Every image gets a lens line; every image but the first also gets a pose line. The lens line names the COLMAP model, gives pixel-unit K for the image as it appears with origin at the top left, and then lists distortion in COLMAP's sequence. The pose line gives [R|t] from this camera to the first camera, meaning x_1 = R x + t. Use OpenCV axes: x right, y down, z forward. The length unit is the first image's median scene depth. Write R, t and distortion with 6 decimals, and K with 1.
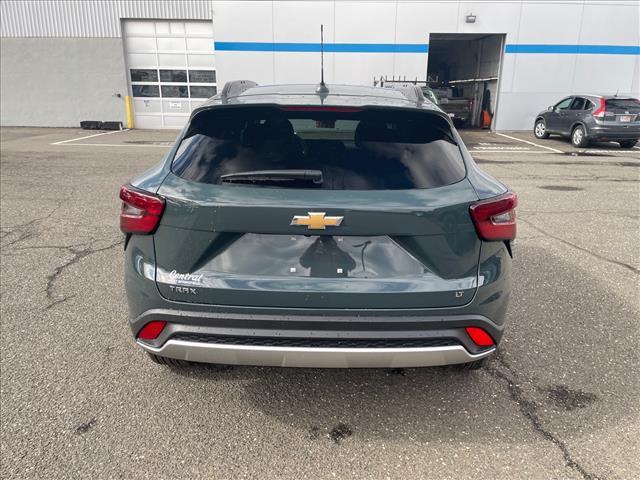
lens RADIAL K [[487.5, 0, 322.6], [0, 487.5, 235.3], [0, 0, 1]] dist [0.076000, -0.105584]
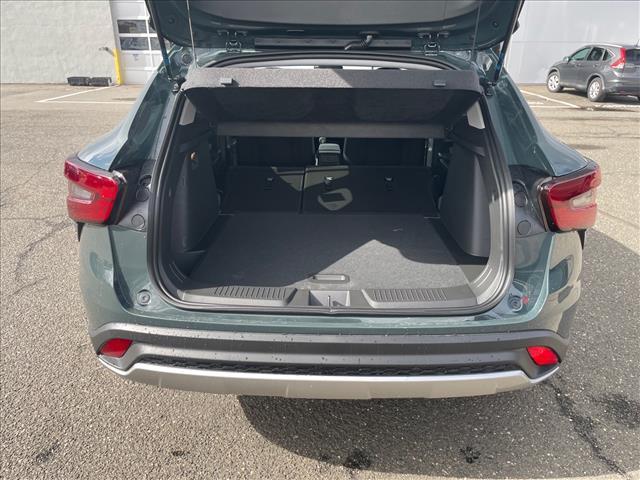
lens RADIAL K [[487.5, 0, 318.2], [0, 487.5, 240.3], [0, 0, 1]] dist [0.076000, -0.105584]
pose [[0.999966, -0.005089, -0.006454, -0.017126], [0.005673, 0.995560, 0.093954, -0.035104], [0.005947, -0.093987, 0.995556, 0.188378]]
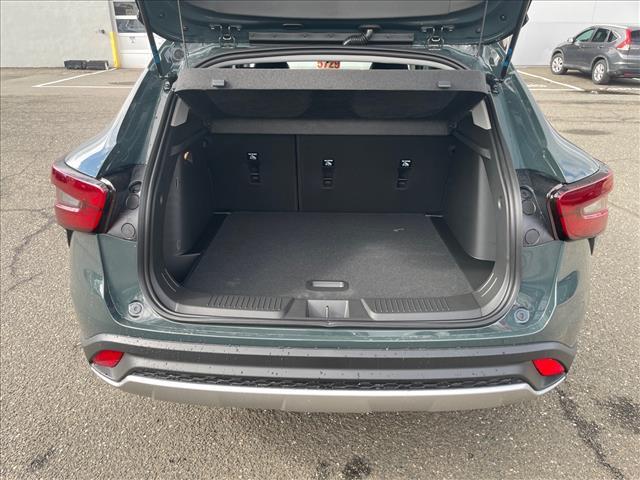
lens RADIAL K [[487.5, 0, 314.7], [0, 487.5, 240.0], [0, 0, 1]] dist [0.076000, -0.105584]
pose [[0.999886, -0.006783, -0.013492, -0.014756], [0.008449, 0.991802, 0.127507, -0.060246], [0.012516, -0.127607, 0.991746, 0.214205]]
